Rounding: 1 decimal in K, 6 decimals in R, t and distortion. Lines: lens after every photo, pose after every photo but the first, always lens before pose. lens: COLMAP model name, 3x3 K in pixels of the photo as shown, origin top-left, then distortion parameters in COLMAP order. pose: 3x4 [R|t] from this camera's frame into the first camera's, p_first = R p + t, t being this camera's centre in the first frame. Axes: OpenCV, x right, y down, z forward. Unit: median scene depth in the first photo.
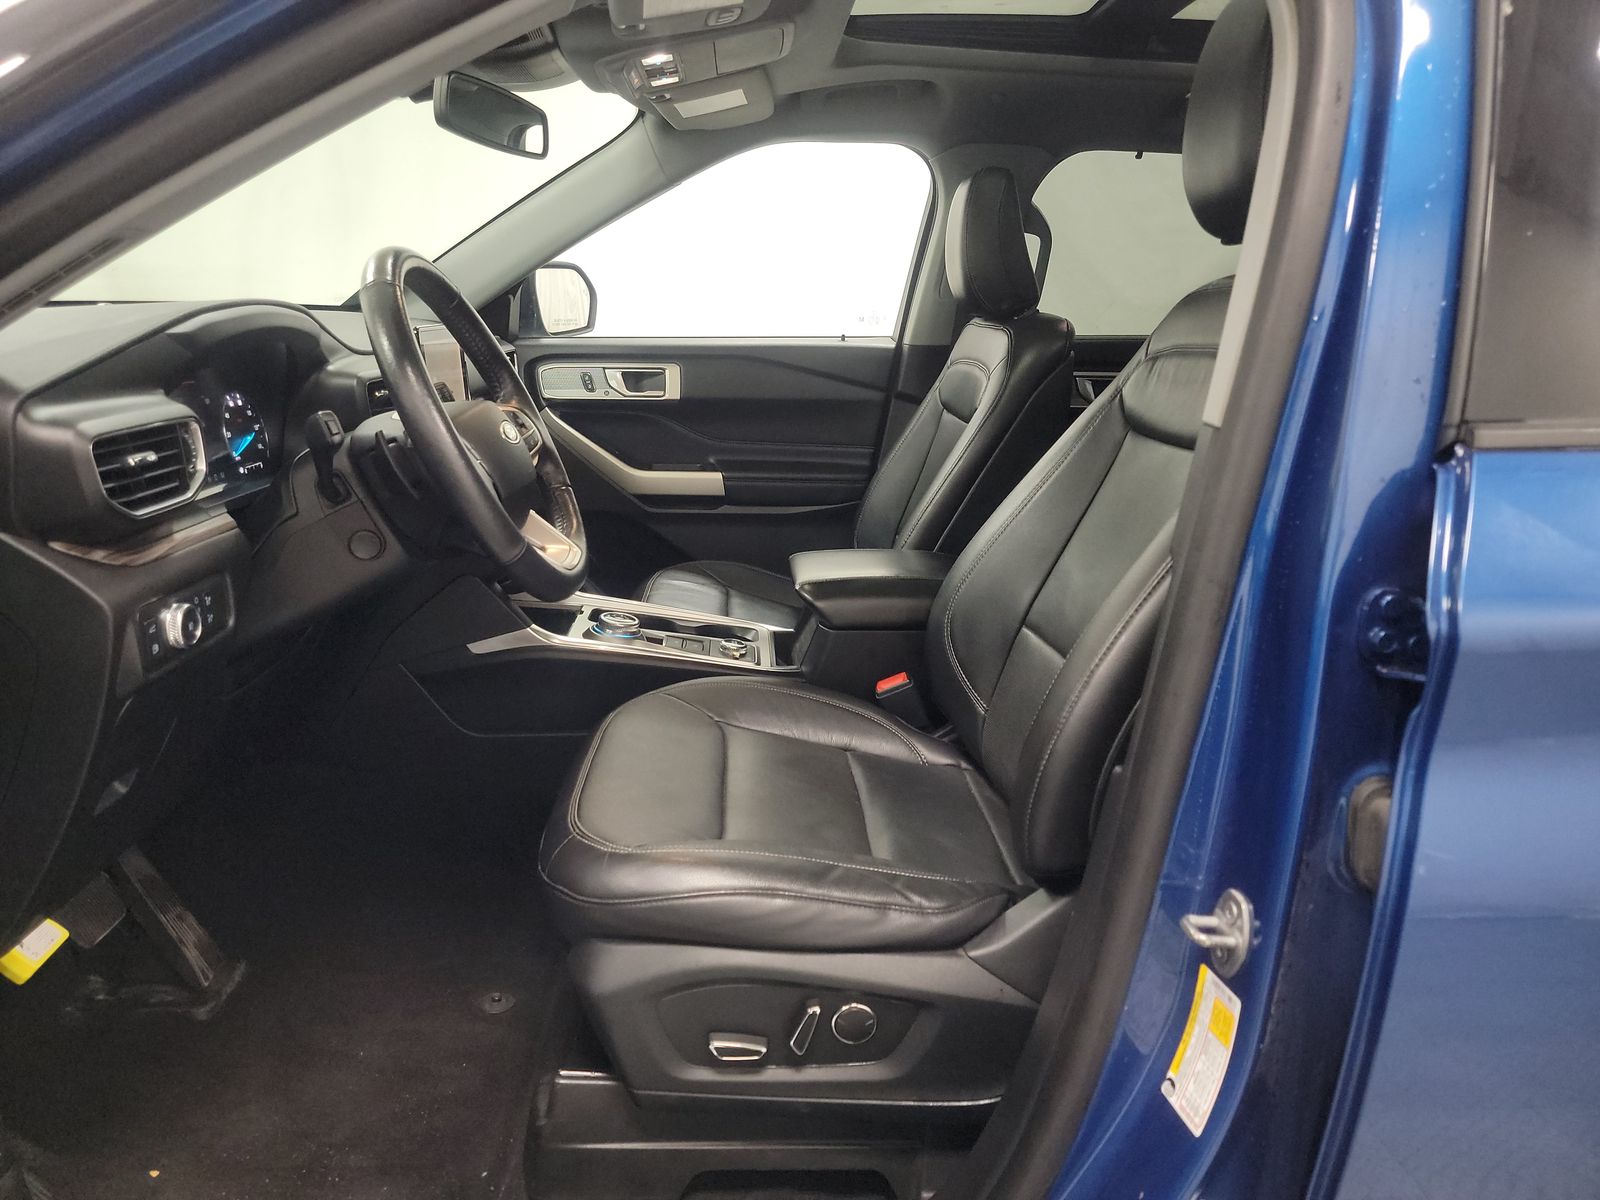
lens RADIAL K [[1119.2, 0, 806.0], [0, 1119.2, 593.0], [0, 0, 1]] dist [0.039084, -0.004555]
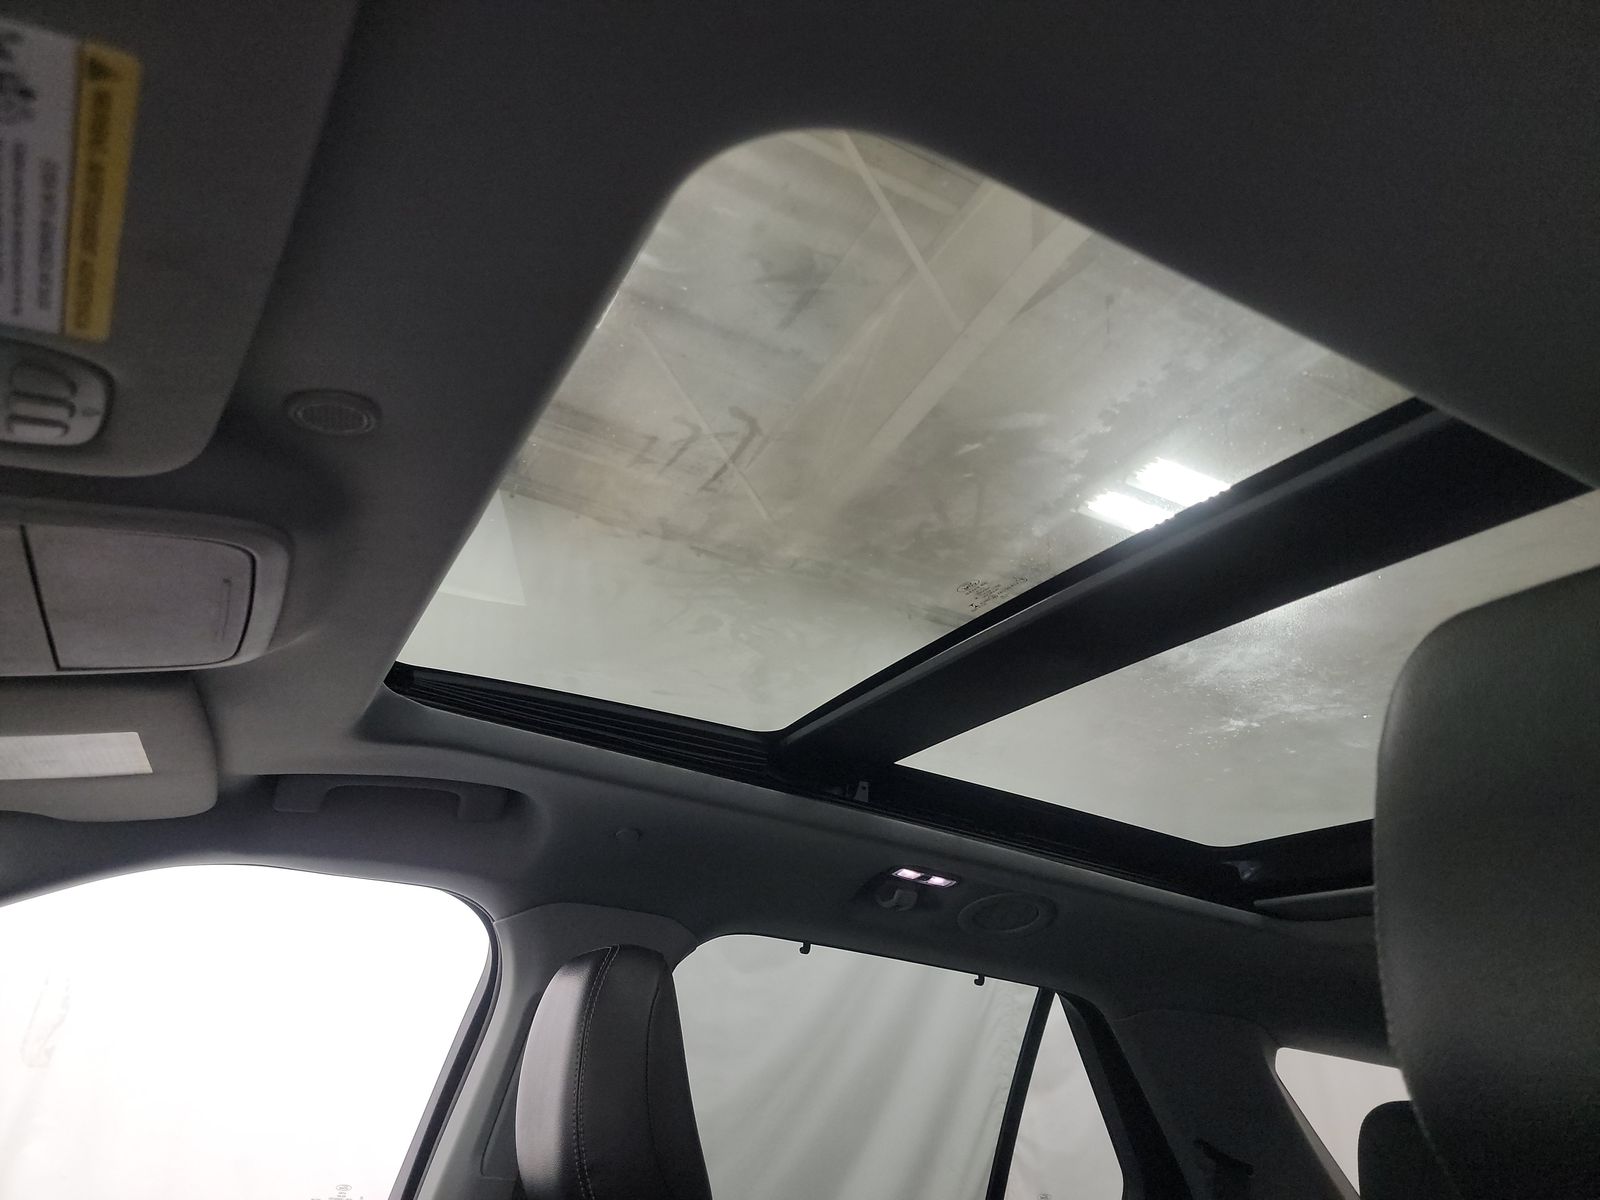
lens RADIAL K [[1119.2, 0, 806.0], [0, 1119.2, 593.0], [0, 0, 1]] dist [0.039084, -0.004555]
pose [[0.907300, 0.210343, 0.364091, 0.009558], [0.059546, 0.792887, -0.606453, -0.175375], [-0.416246, 0.571915, 0.706861, 0.475400]]
